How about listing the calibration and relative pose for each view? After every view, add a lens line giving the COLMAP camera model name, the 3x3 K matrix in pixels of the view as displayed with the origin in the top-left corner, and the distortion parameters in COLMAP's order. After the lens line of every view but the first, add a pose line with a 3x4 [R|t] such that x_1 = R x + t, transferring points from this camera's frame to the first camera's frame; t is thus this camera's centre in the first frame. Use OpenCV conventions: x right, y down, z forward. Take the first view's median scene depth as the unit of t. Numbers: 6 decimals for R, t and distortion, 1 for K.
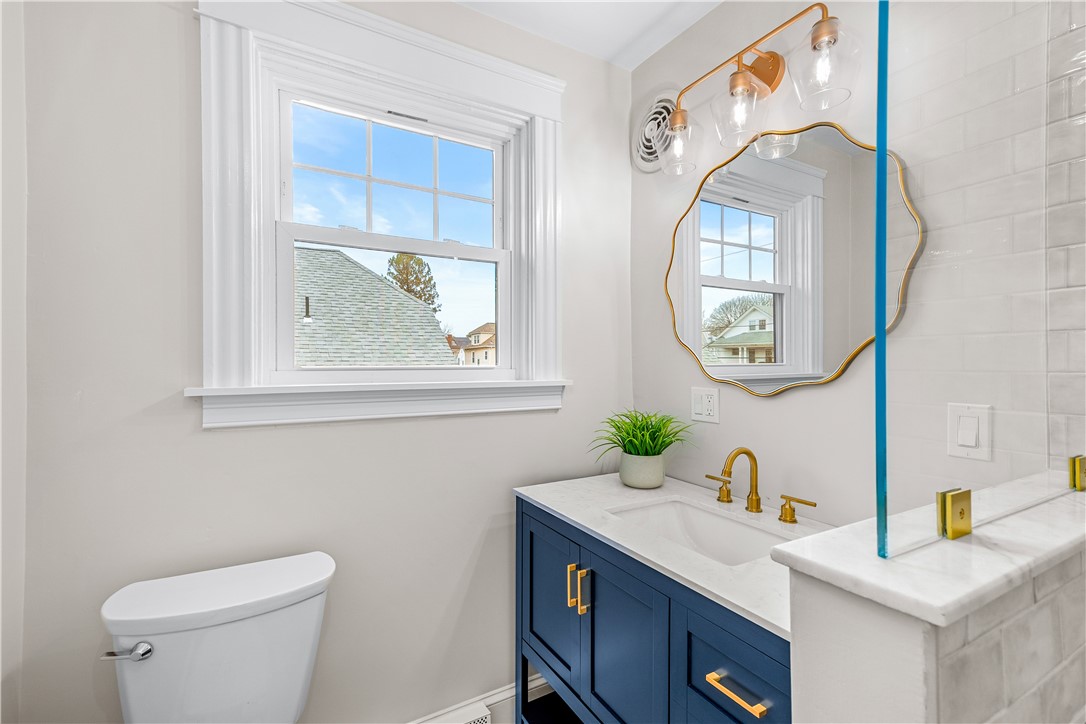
lens RADIAL K [[486.6, 0, 538.1], [0, 486.6, 363.6], [0, 0, 1]] dist [0.021949, 0.000369]
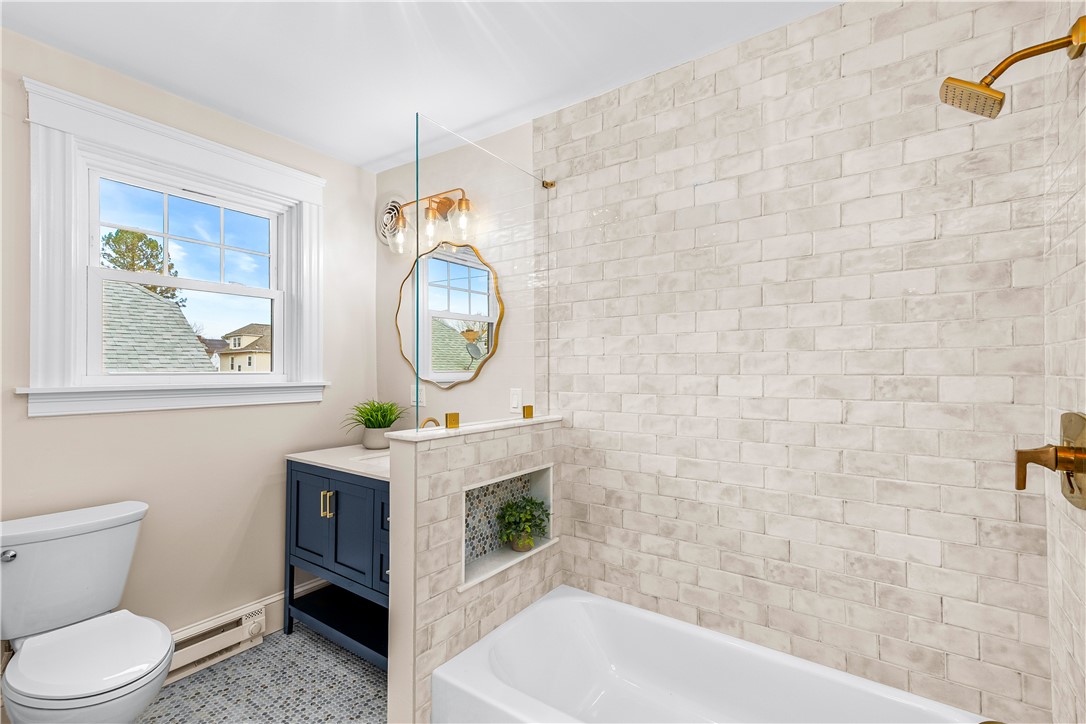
lens RADIAL K [[486.6, 0, 538.1], [0, 486.6, 363.6], [0, 0, 1]] dist [0.021949, 0.000369]
pose [[0.910704, 0.006240, 0.413013, 0.033303], [-0.000212, 0.999893, -0.014640, 0.001564], [-0.413060, 0.013245, 0.910608, -0.648246]]
